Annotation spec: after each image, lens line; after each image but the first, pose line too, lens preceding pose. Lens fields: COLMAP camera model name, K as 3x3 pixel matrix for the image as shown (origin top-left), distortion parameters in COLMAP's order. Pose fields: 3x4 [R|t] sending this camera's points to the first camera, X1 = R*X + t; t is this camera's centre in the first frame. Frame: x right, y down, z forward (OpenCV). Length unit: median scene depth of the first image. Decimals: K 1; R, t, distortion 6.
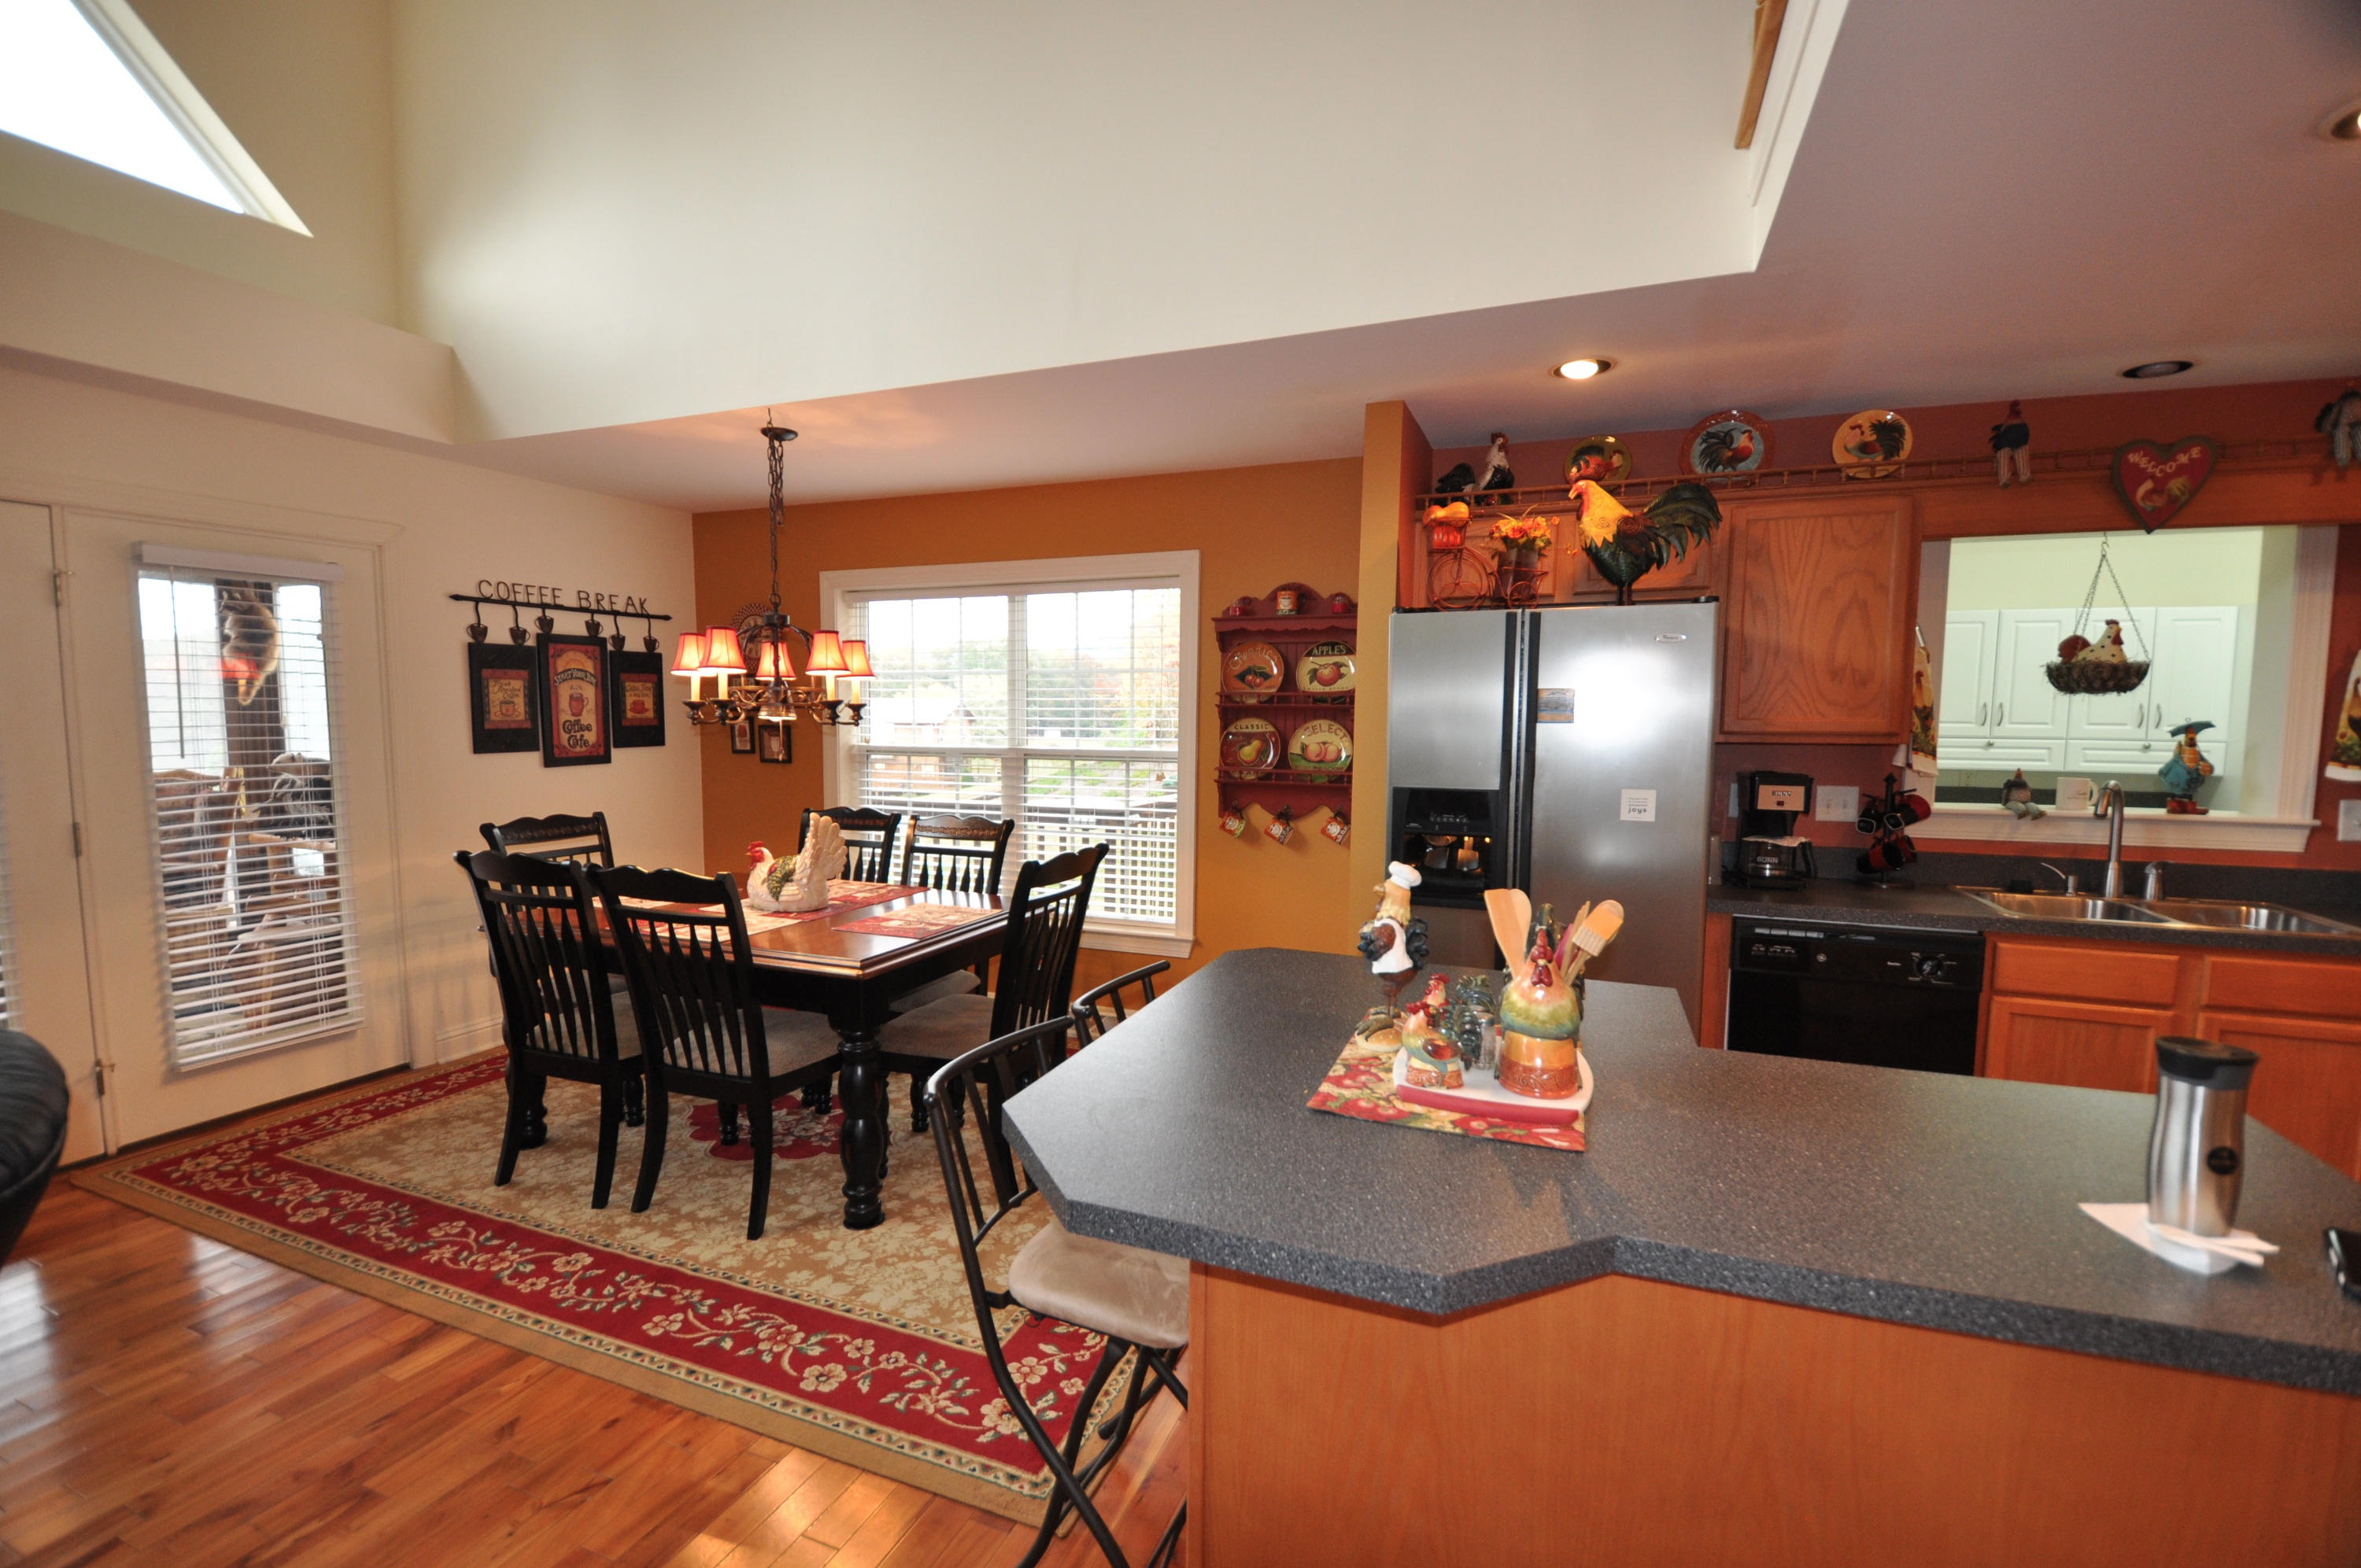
lens RADIAL K [[1019.8, 0, 1179.1], [0, 1019.8, 804.9], [0, 0, 1]] dist [0.025249, -0.030403]
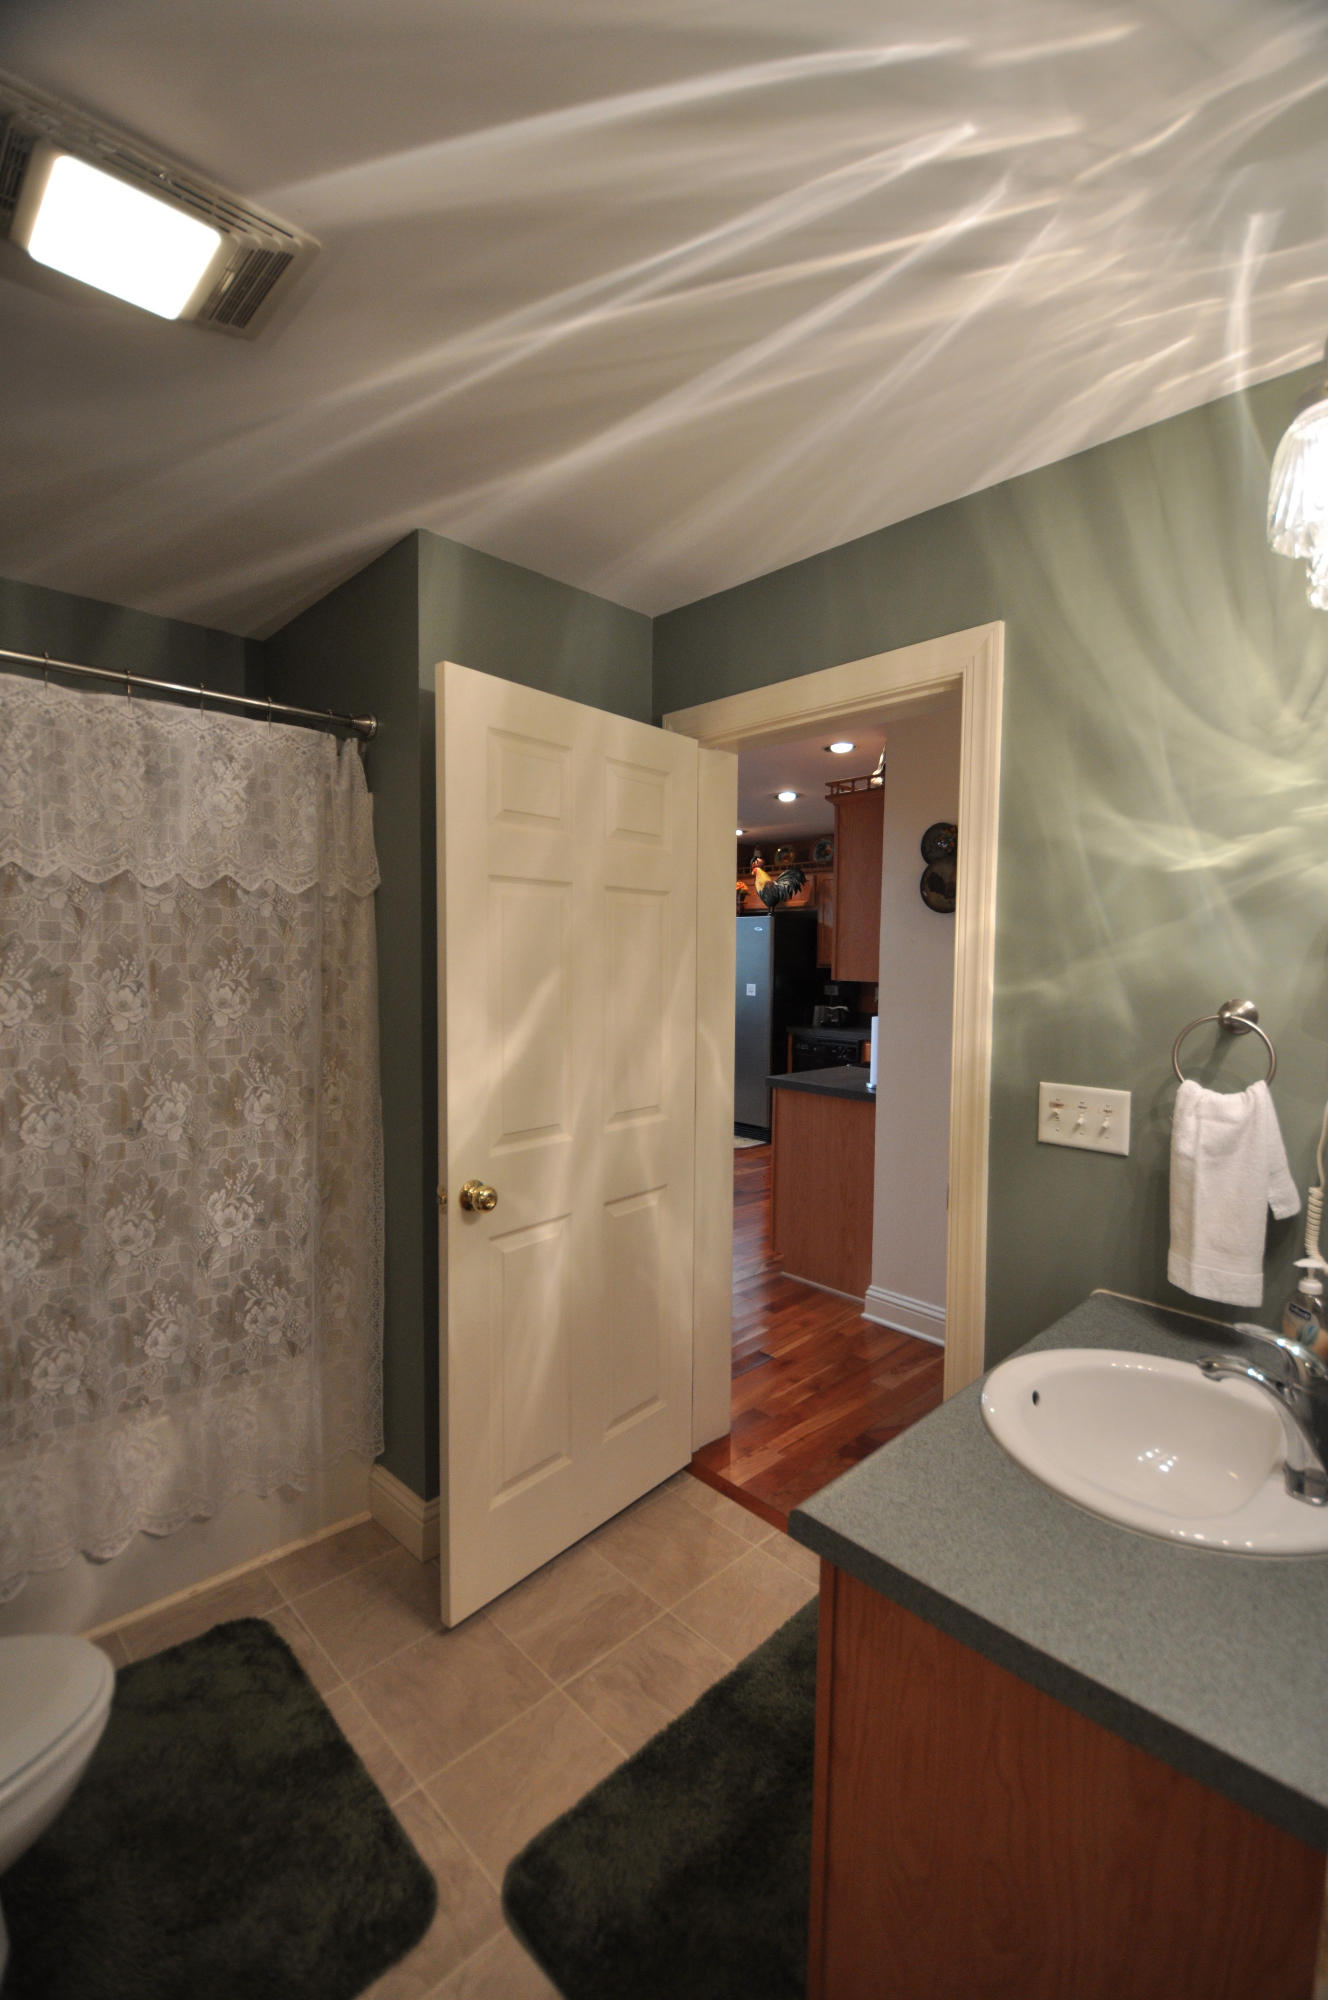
lens RADIAL K [[864.0, 0, 664.0], [0, 864.0, 1000.0], [0, 0, 1]] dist [0.025249, -0.030403]
pose [[0.908039, 0.025516, -0.418109, 1.078291], [-0.042699, 0.998582, -0.031791, 0.099794], [0.416705, 0.046720, 0.907841, -1.062777]]
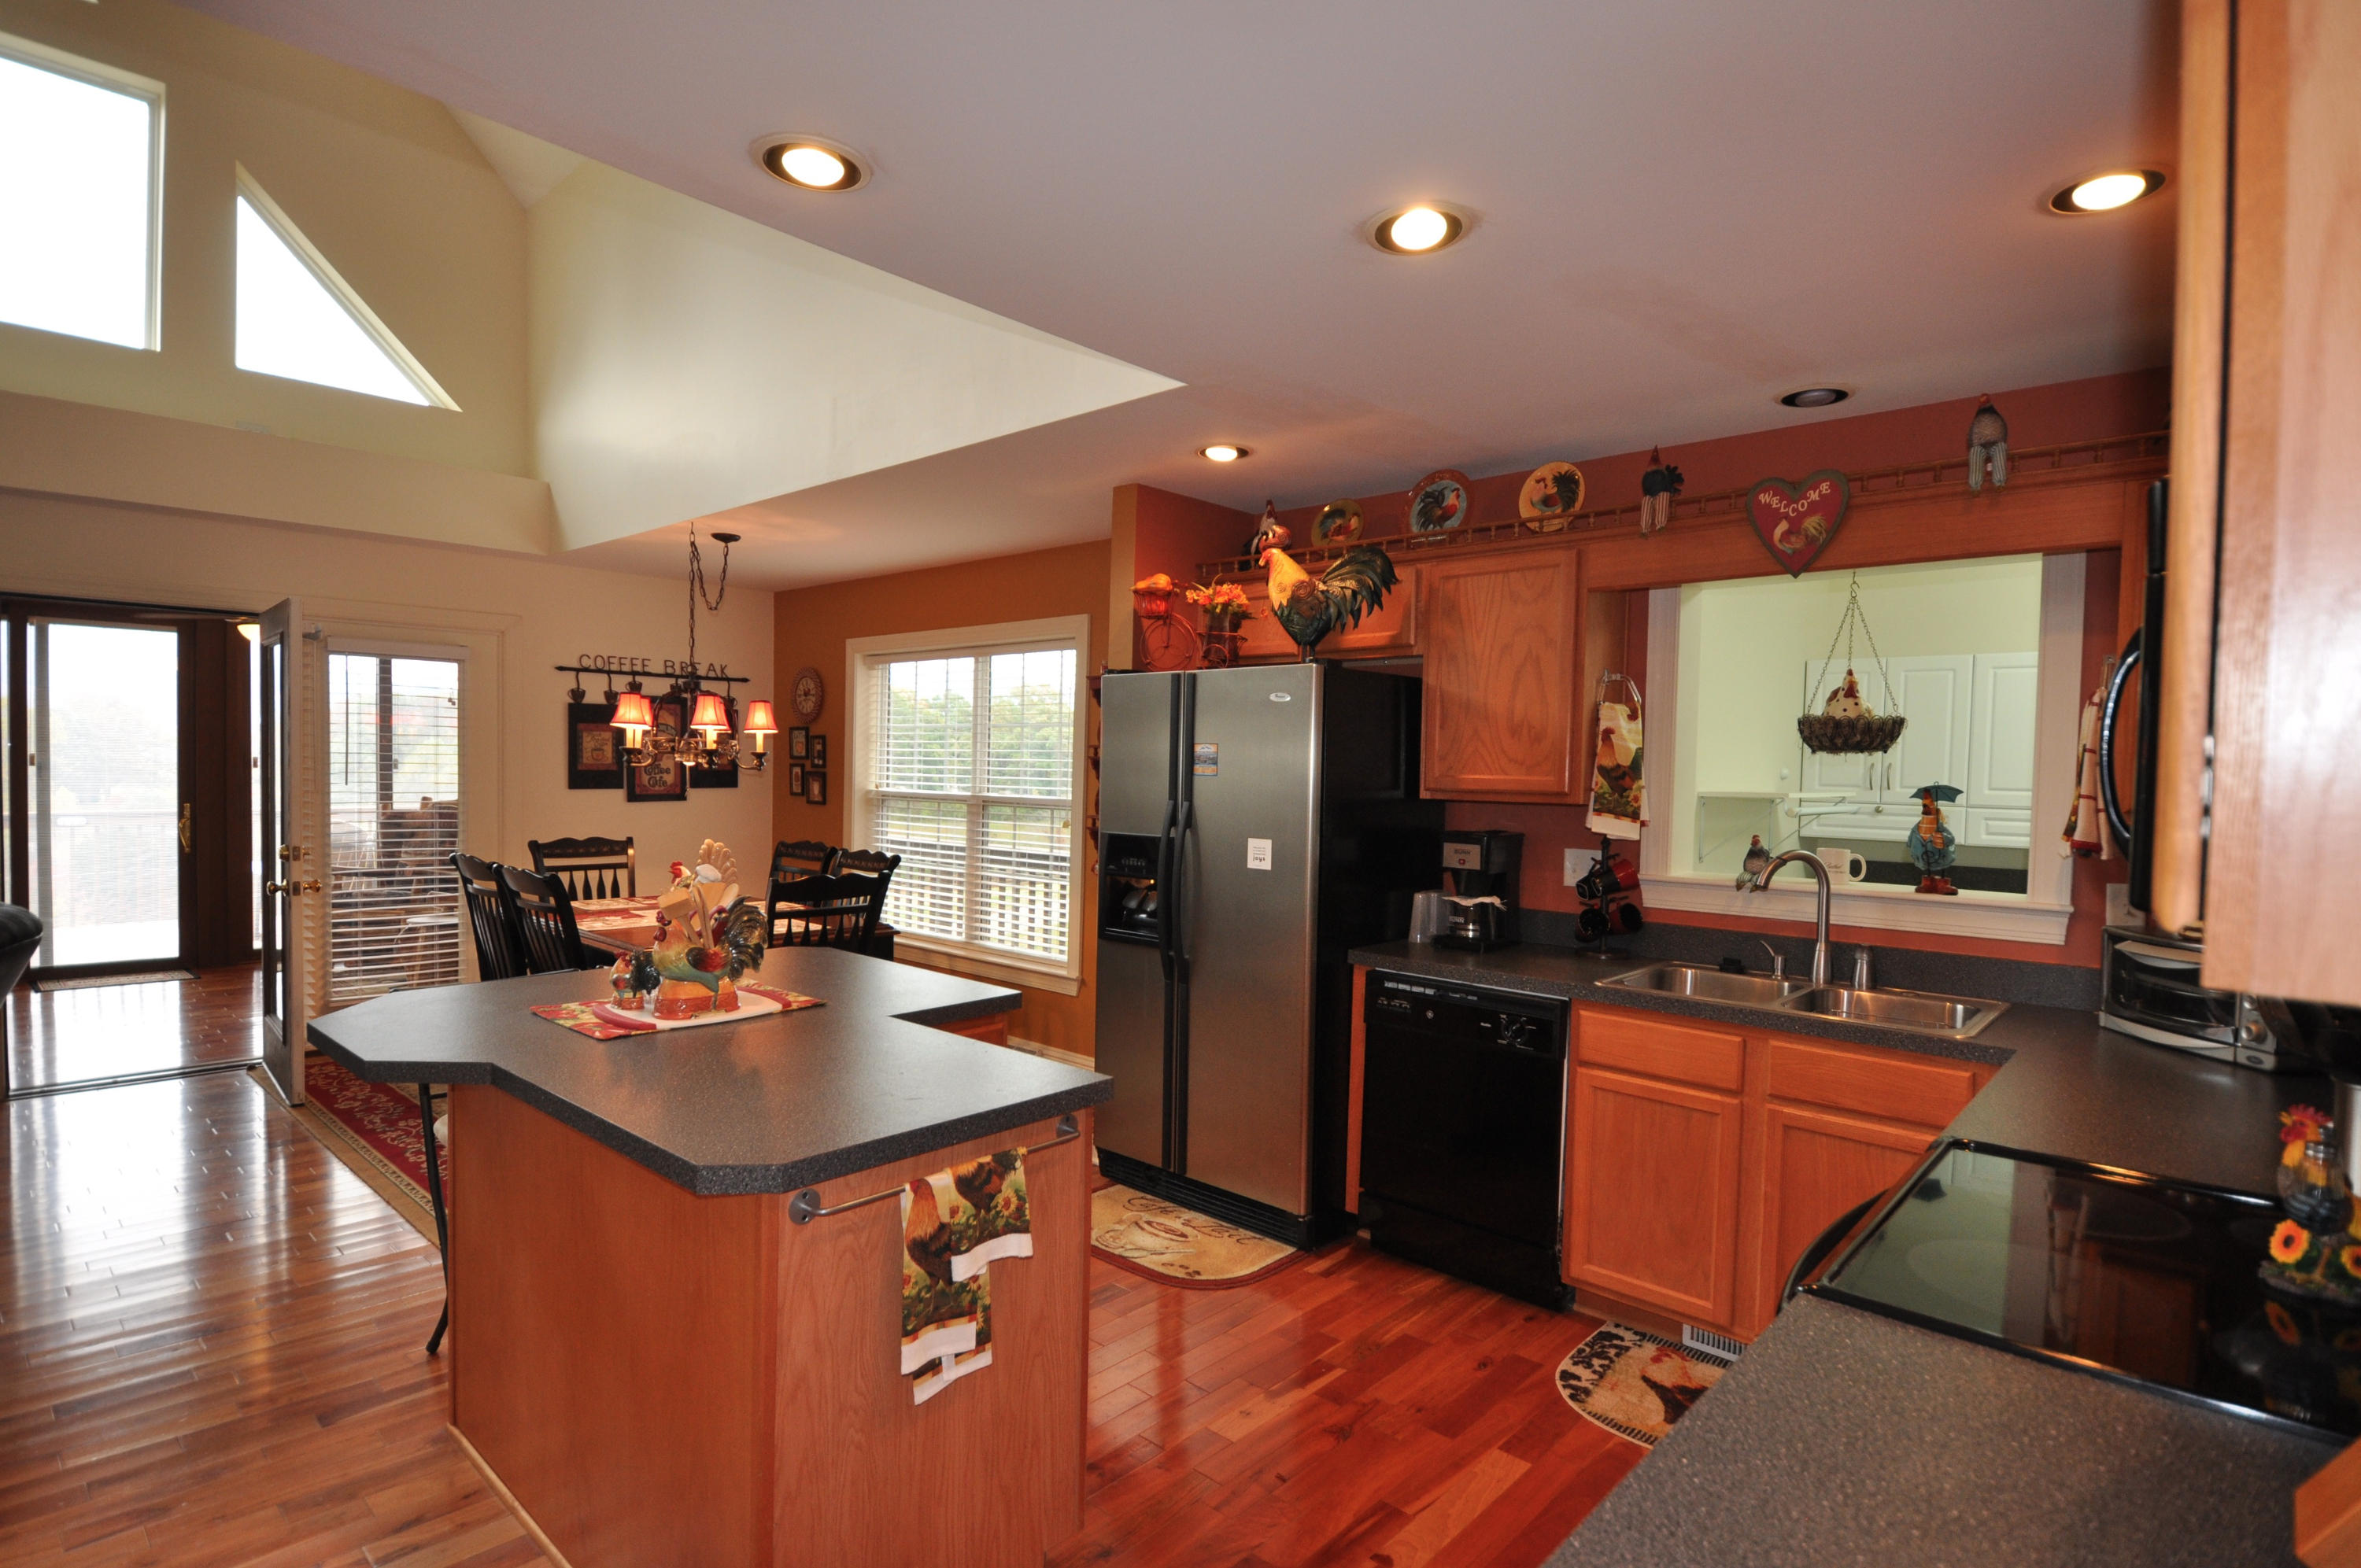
lens RADIAL K [[1184.6, 0, 1178.5], [0, 1184.6, 798.5], [0, 0, 1]] dist [0.017024, -0.019404]
pose [[0.935546, 0.023091, -0.352450, 0.717866], [-0.046249, 0.997278, -0.057427, 0.015719], [0.350165, 0.070026, 0.934067, -0.156557]]
